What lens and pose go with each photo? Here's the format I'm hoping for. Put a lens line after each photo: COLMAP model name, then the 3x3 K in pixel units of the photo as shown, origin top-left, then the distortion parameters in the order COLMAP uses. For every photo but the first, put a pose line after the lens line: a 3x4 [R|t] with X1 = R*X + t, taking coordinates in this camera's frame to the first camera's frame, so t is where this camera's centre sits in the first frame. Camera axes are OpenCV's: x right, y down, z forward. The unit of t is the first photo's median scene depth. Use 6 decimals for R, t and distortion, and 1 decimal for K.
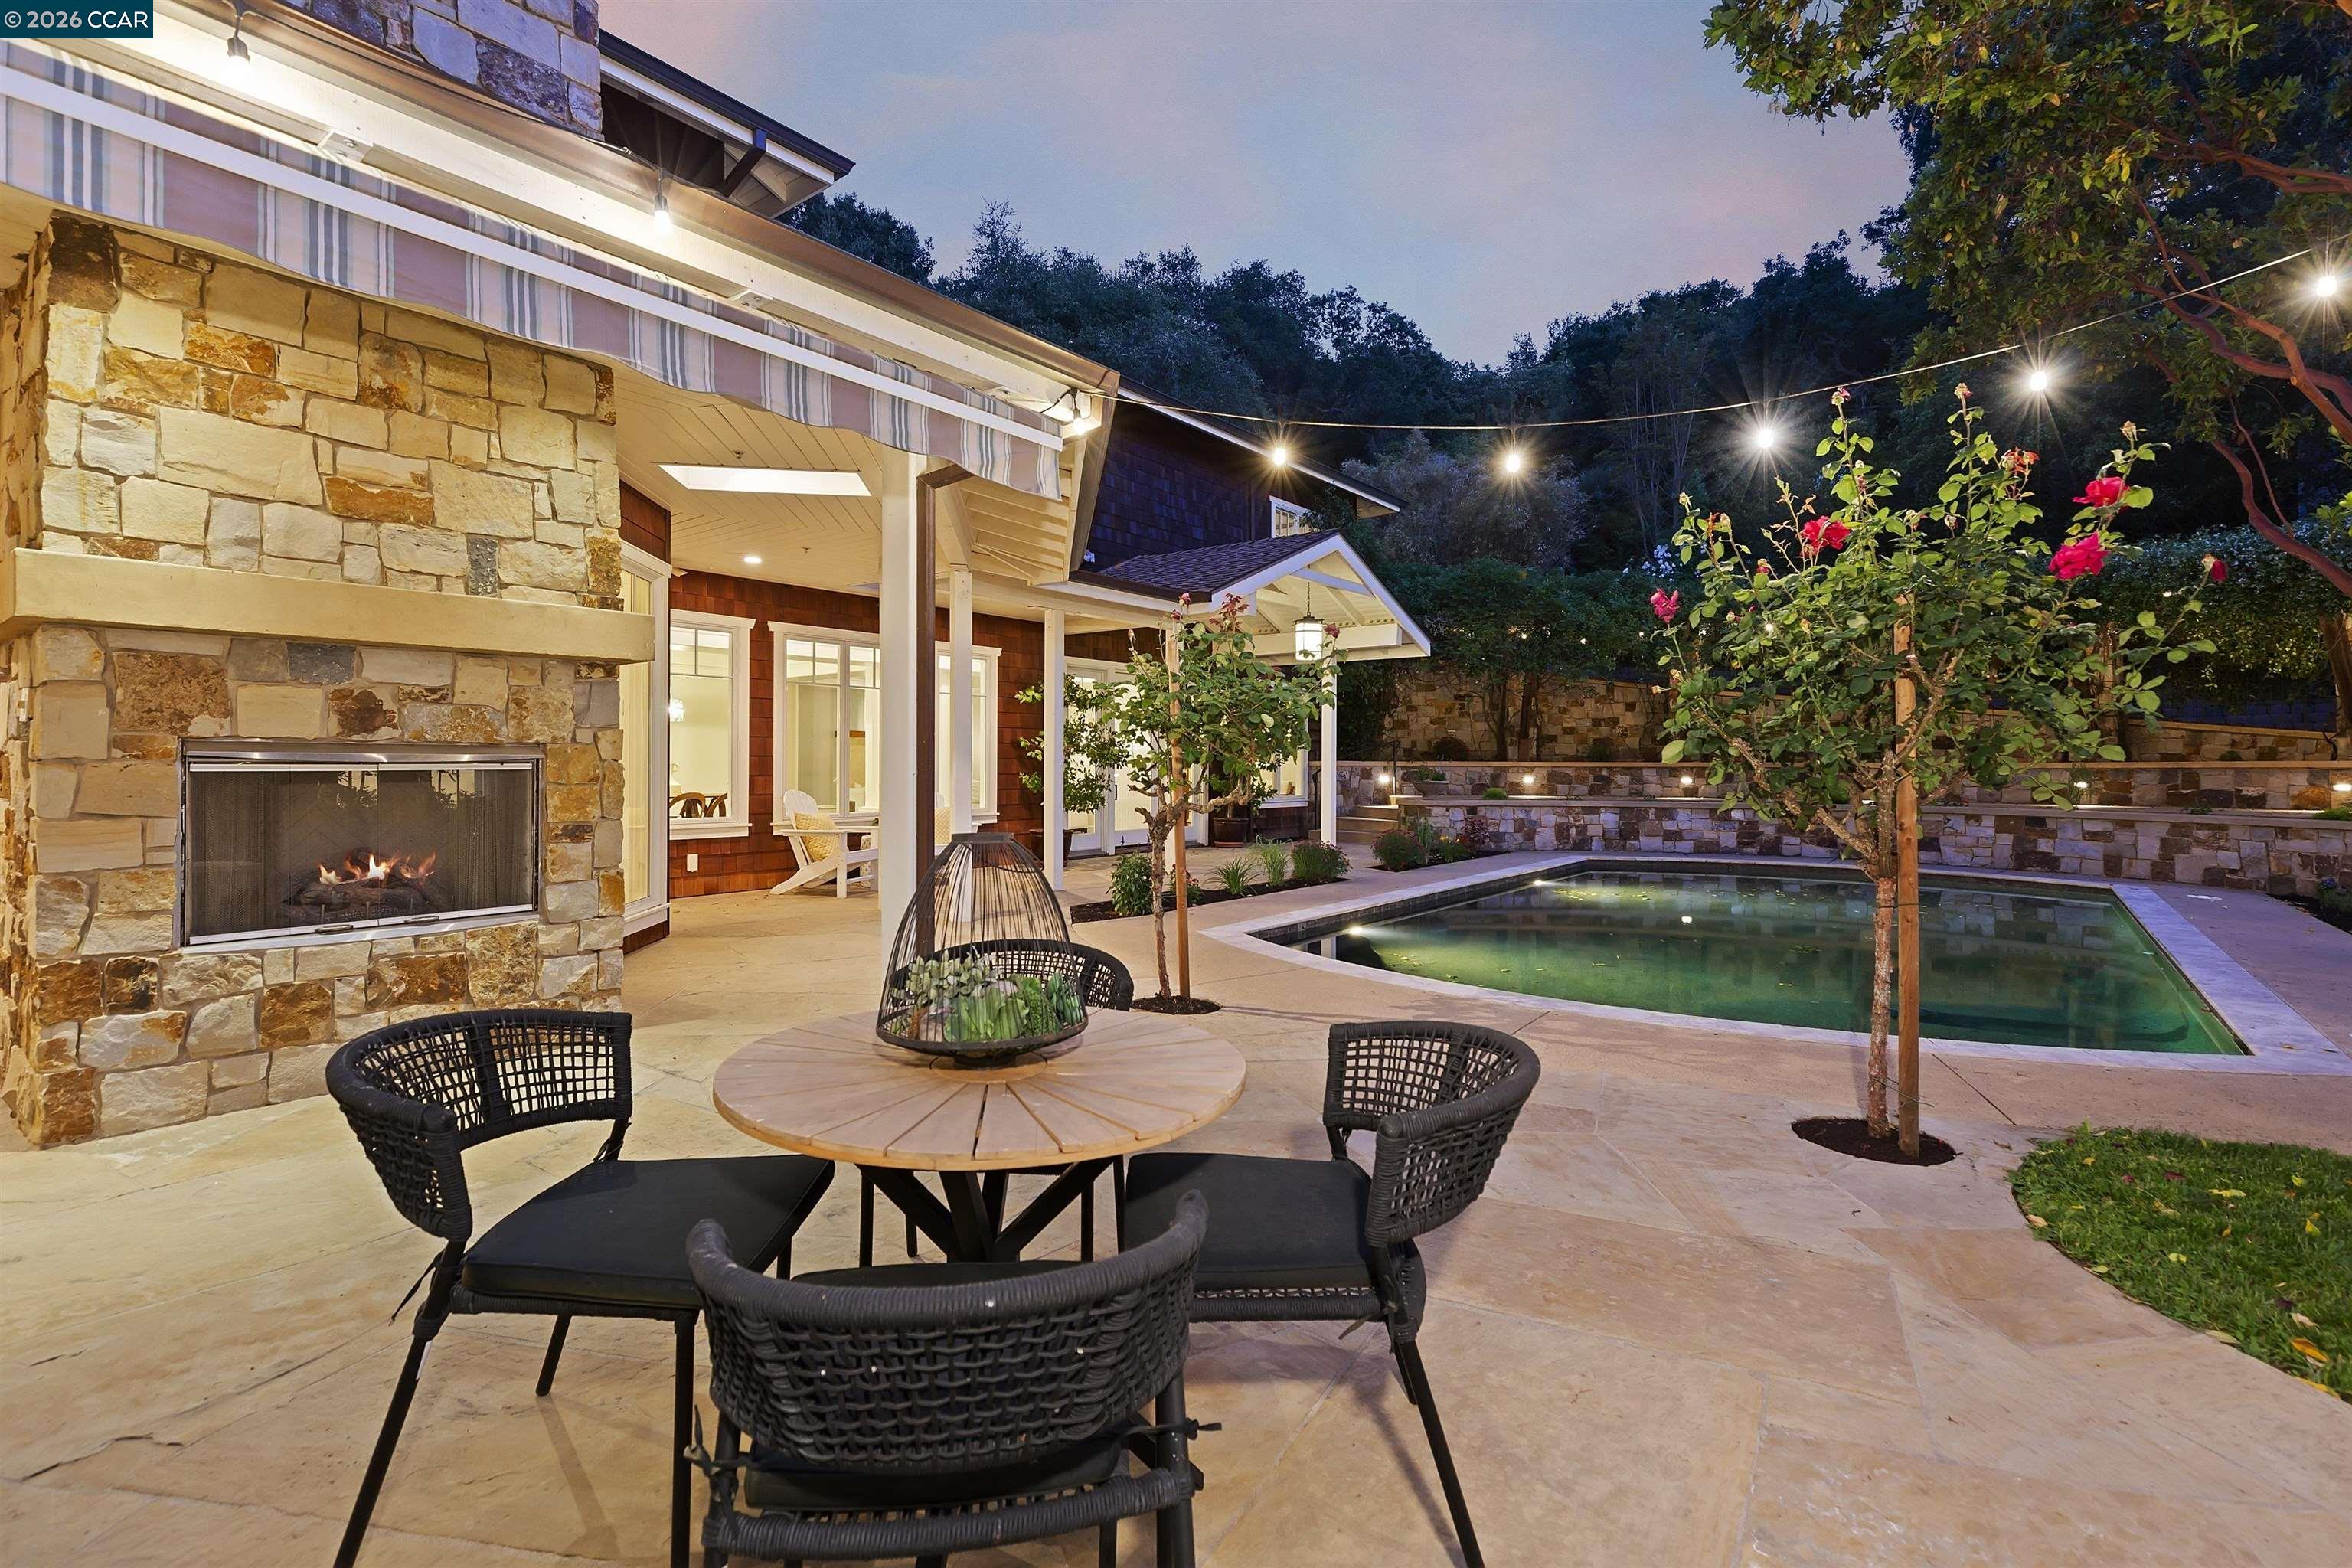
lens RADIAL K [[1064.2, 0, 1176.2], [0, 1064.2, 772.0], [0, 0, 1]] dist [0.001906, 0.000012]
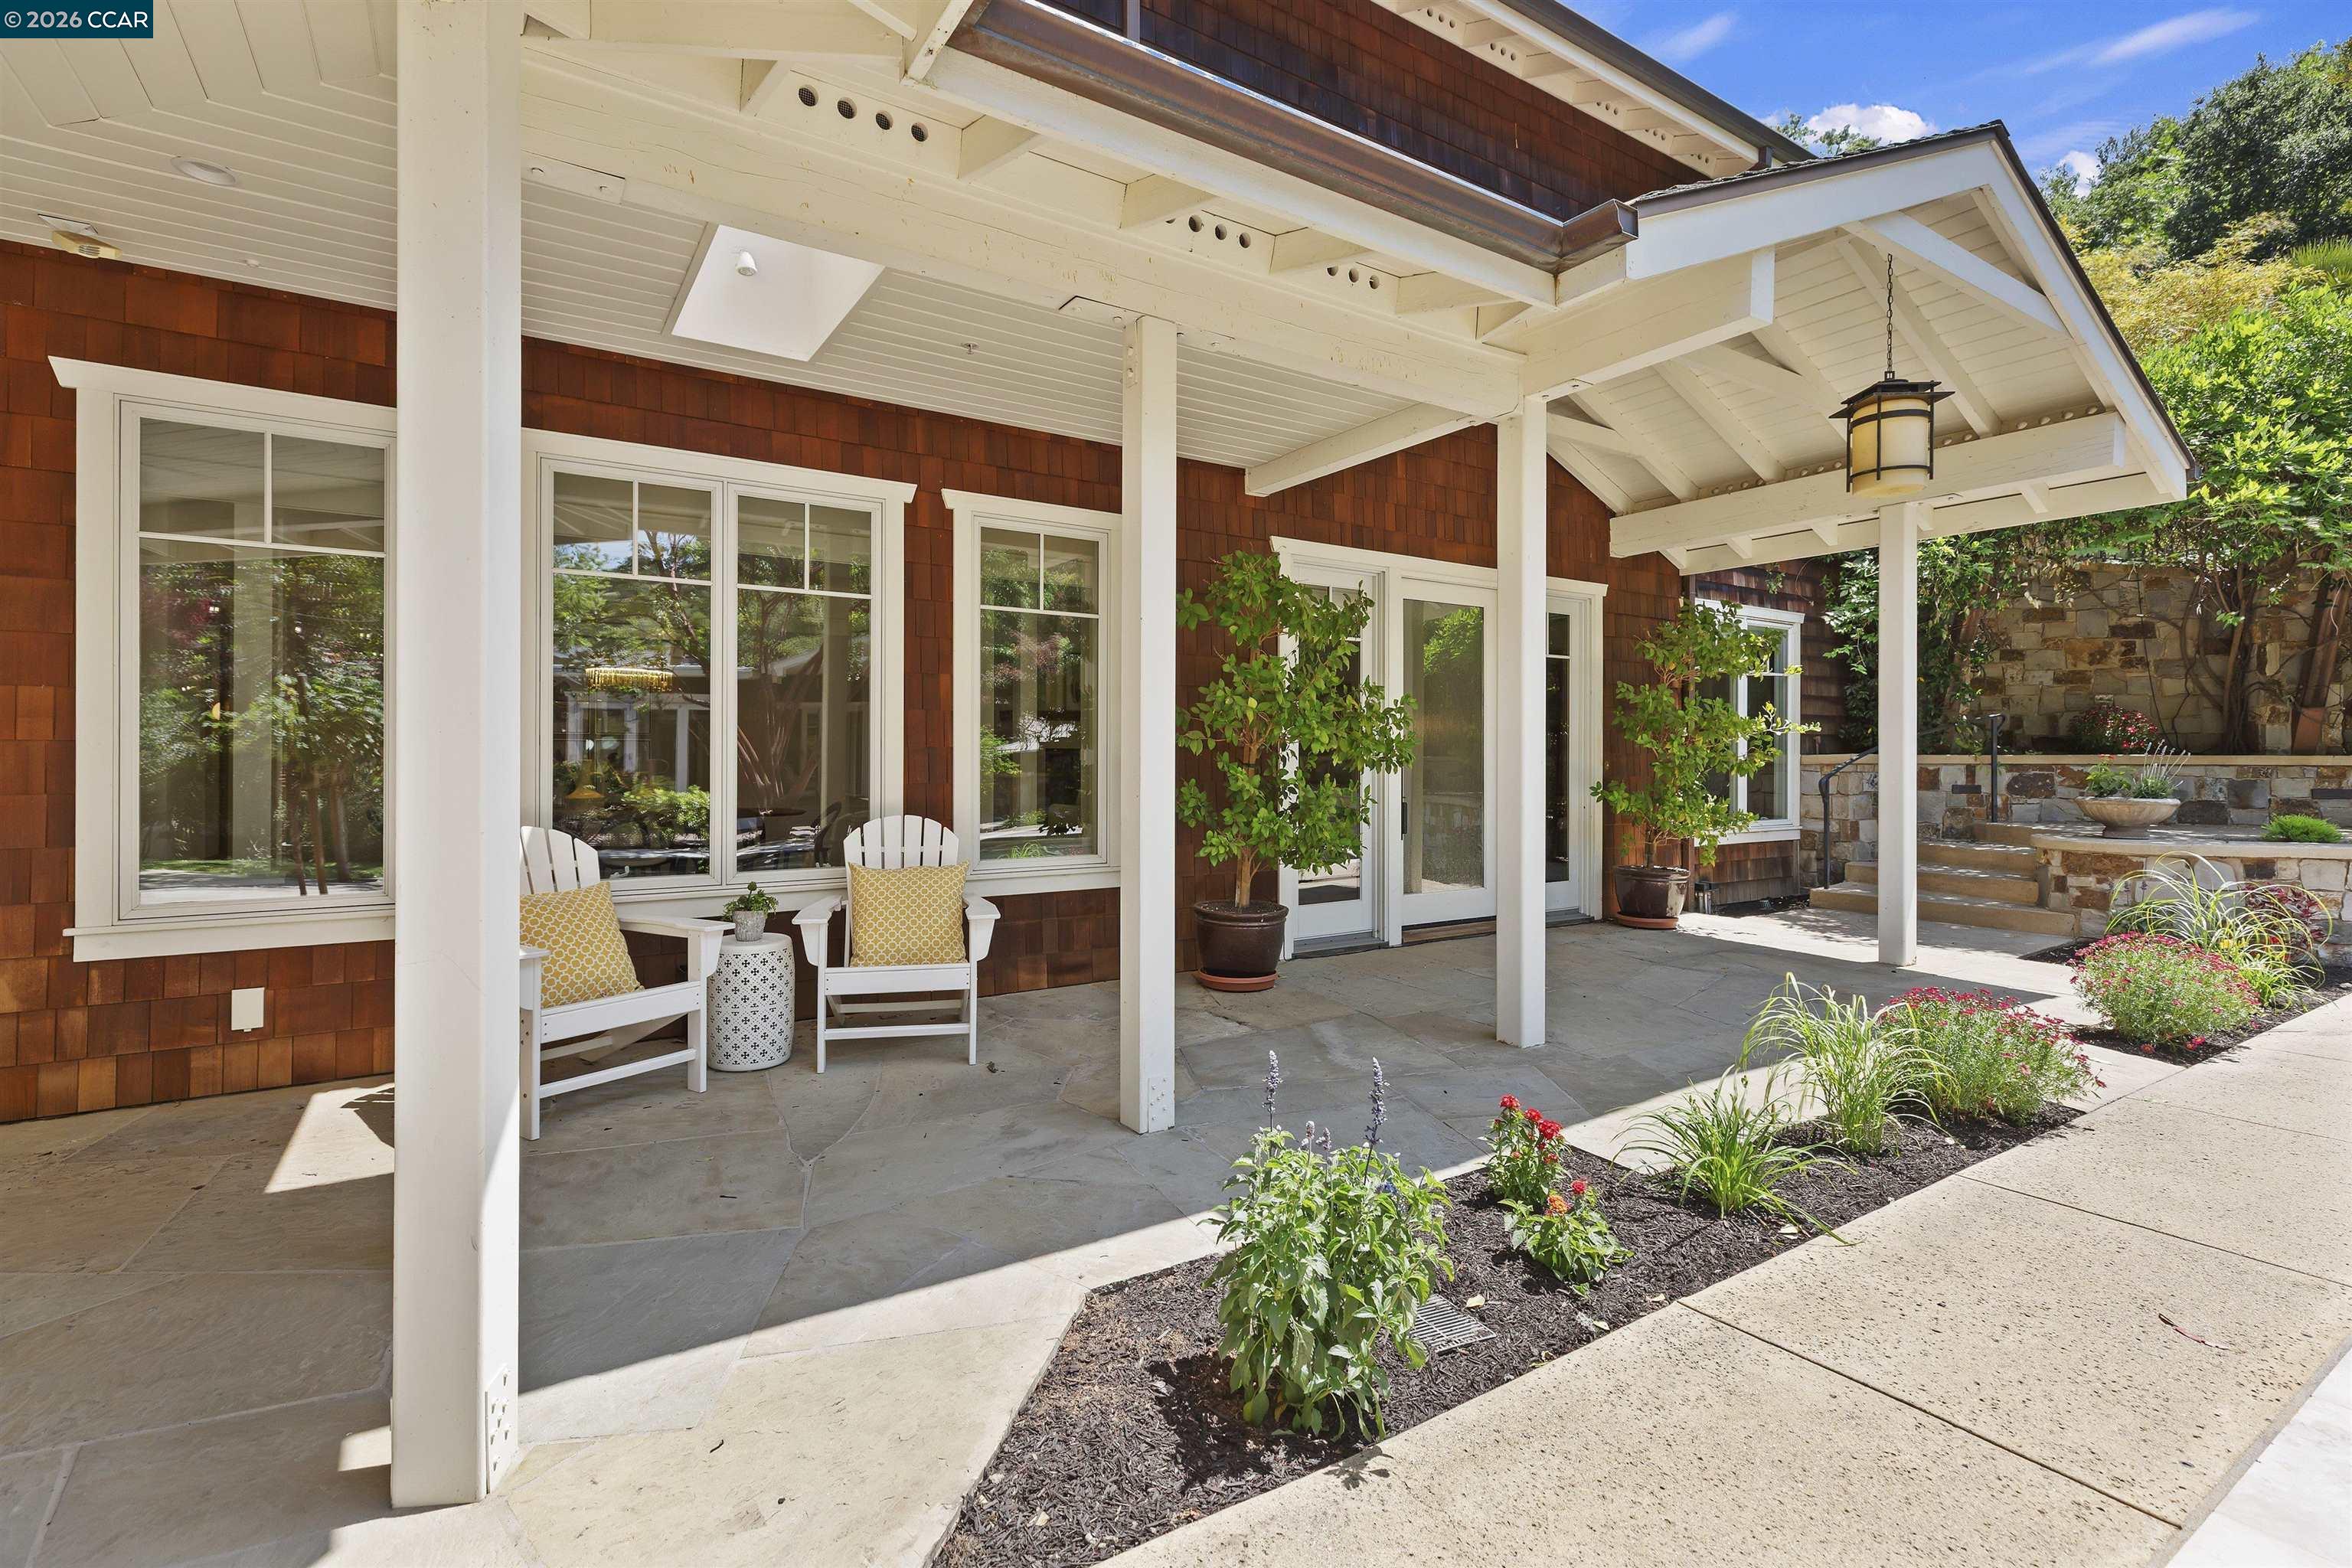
lens RADIAL K [[1064.2, 0, 1164.1], [0, 1064.2, 768.5], [0, 0, 1]] dist [0.001906, 0.000012]
pose [[0.941929, 0.002680, -0.335803, 0.003055], [-0.002050, 0.999995, 0.002229, -0.003963], [0.335807, -0.001411, 0.941930, 0.393960]]
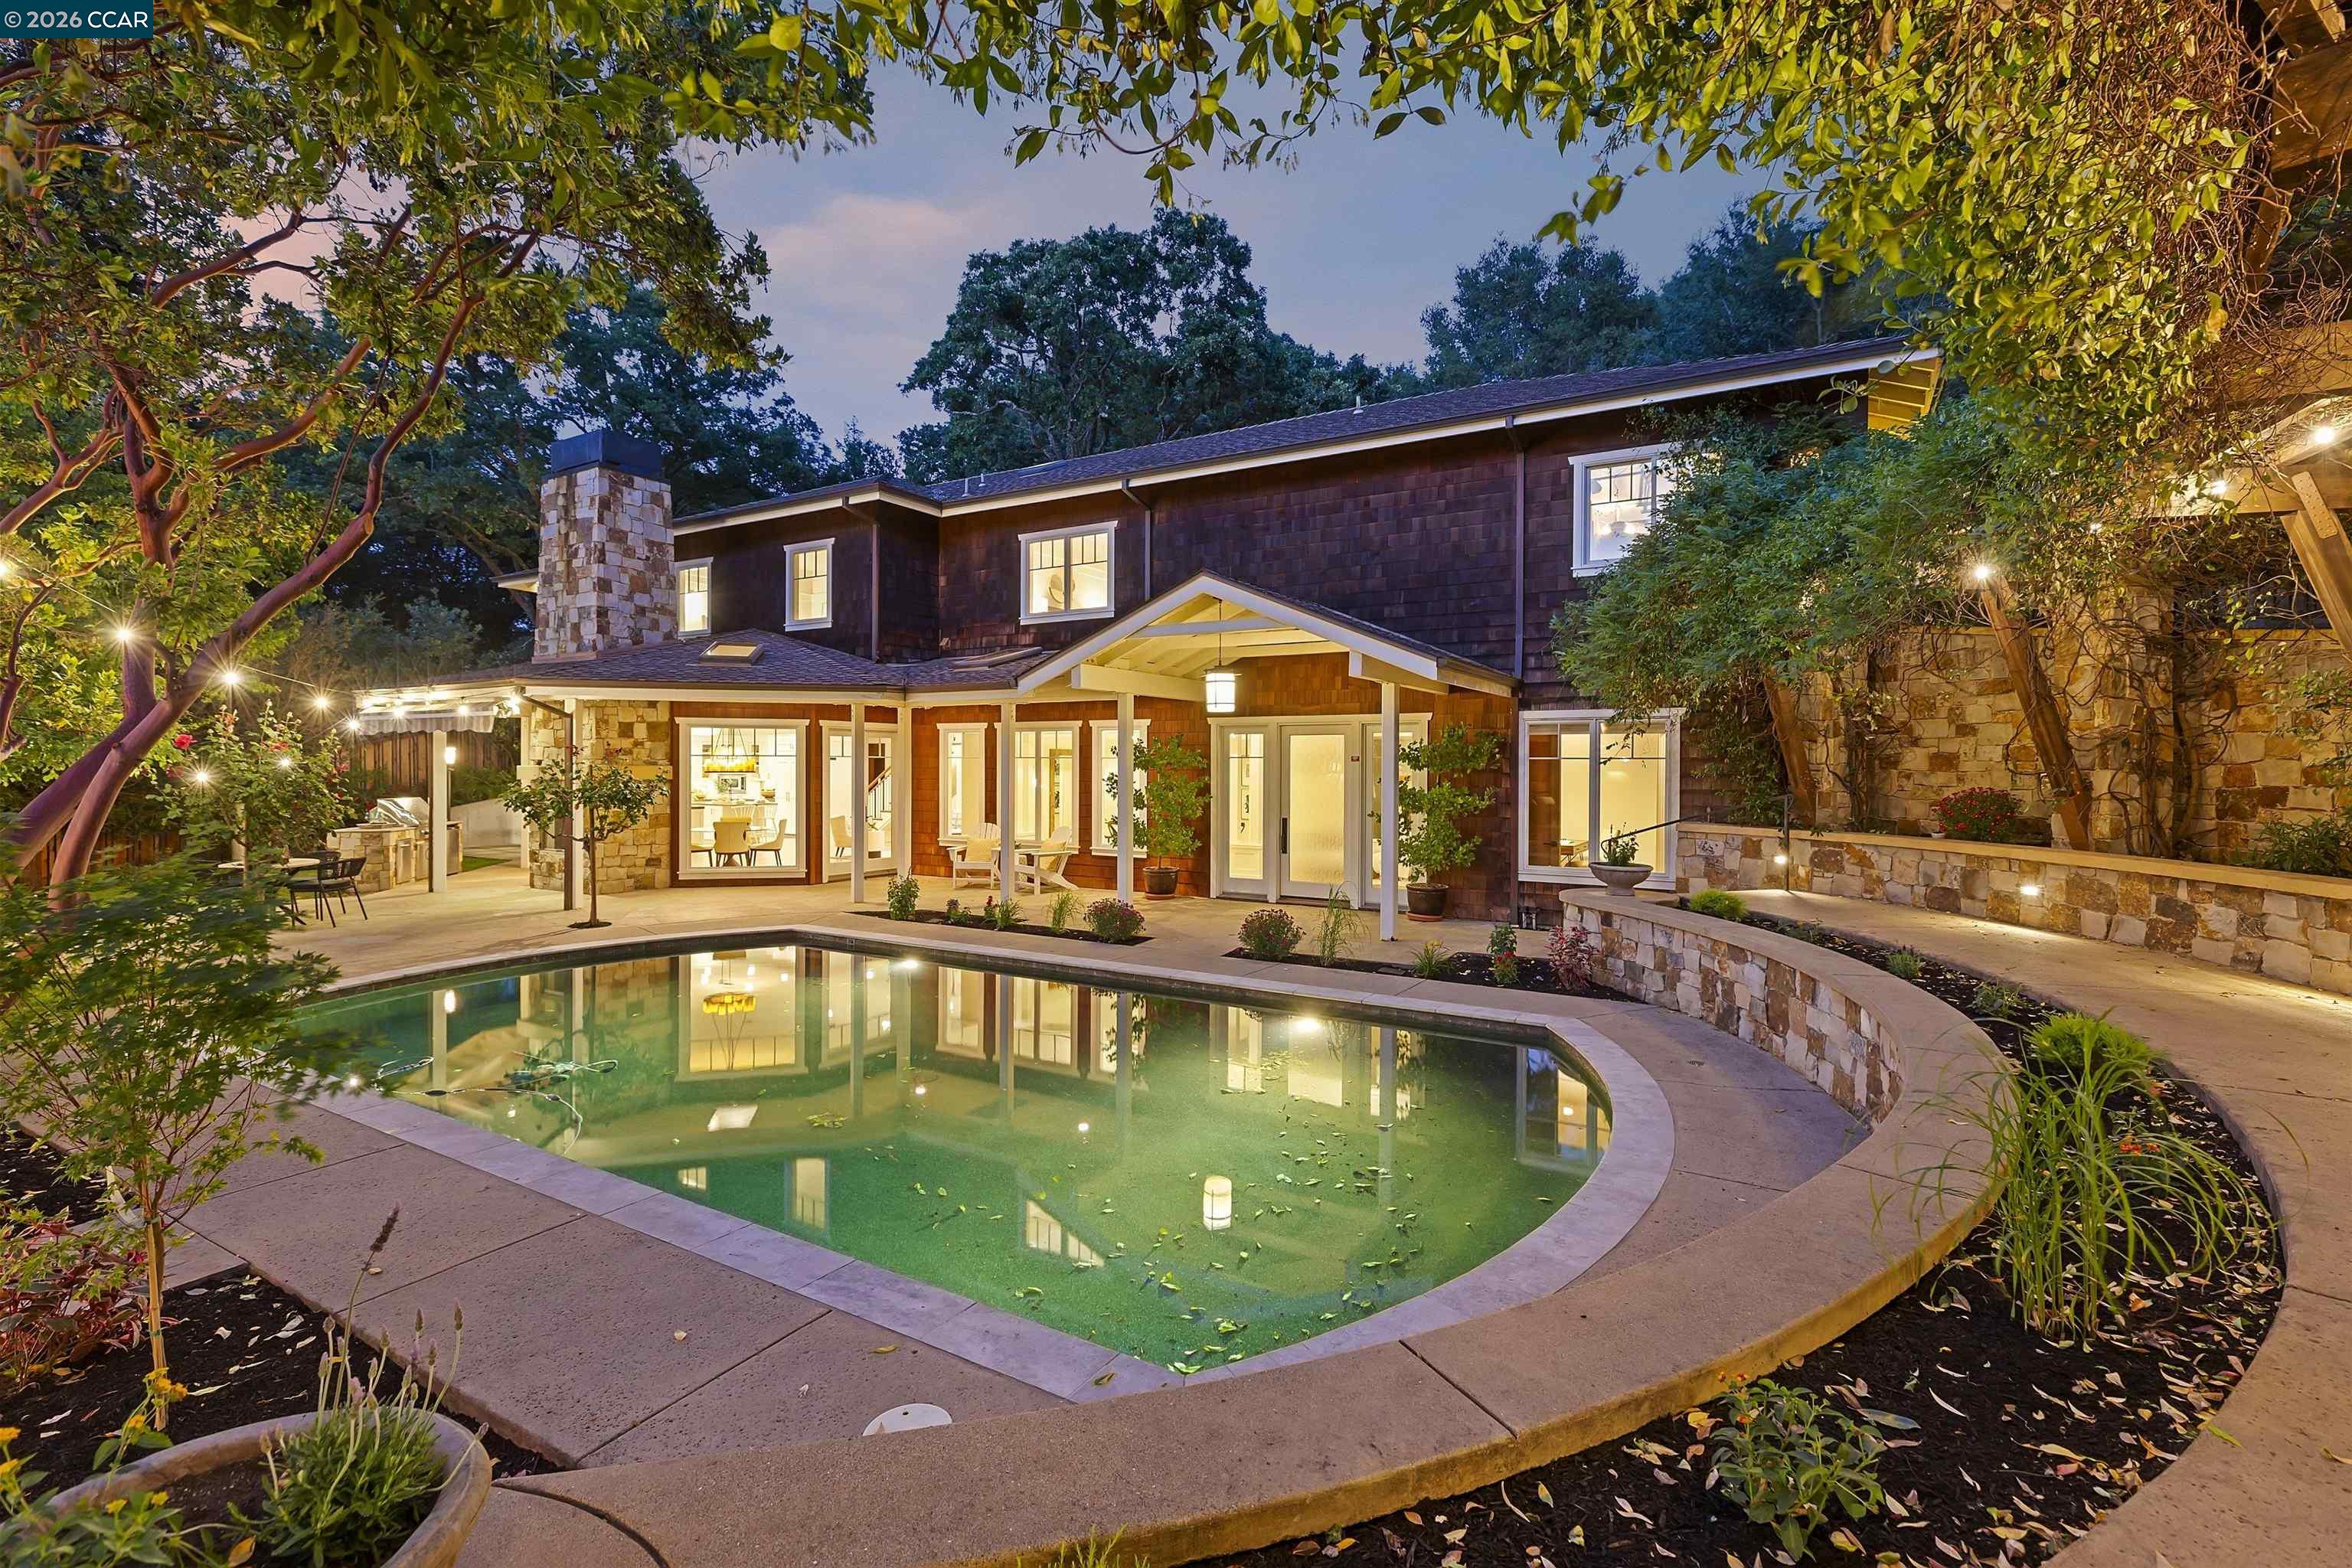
lens RADIAL K [[1064.2, 0, 1172.8], [0, 1064.2, 776.9], [0, 0, 1]] dist [0.001906, 0.000012]
pose [[0.115813, 0.007774, -0.993241, 0.744561], [-0.011794, 0.999910, 0.006451, -0.039115], [0.993201, 0.010968, 0.115894, 0.616003]]
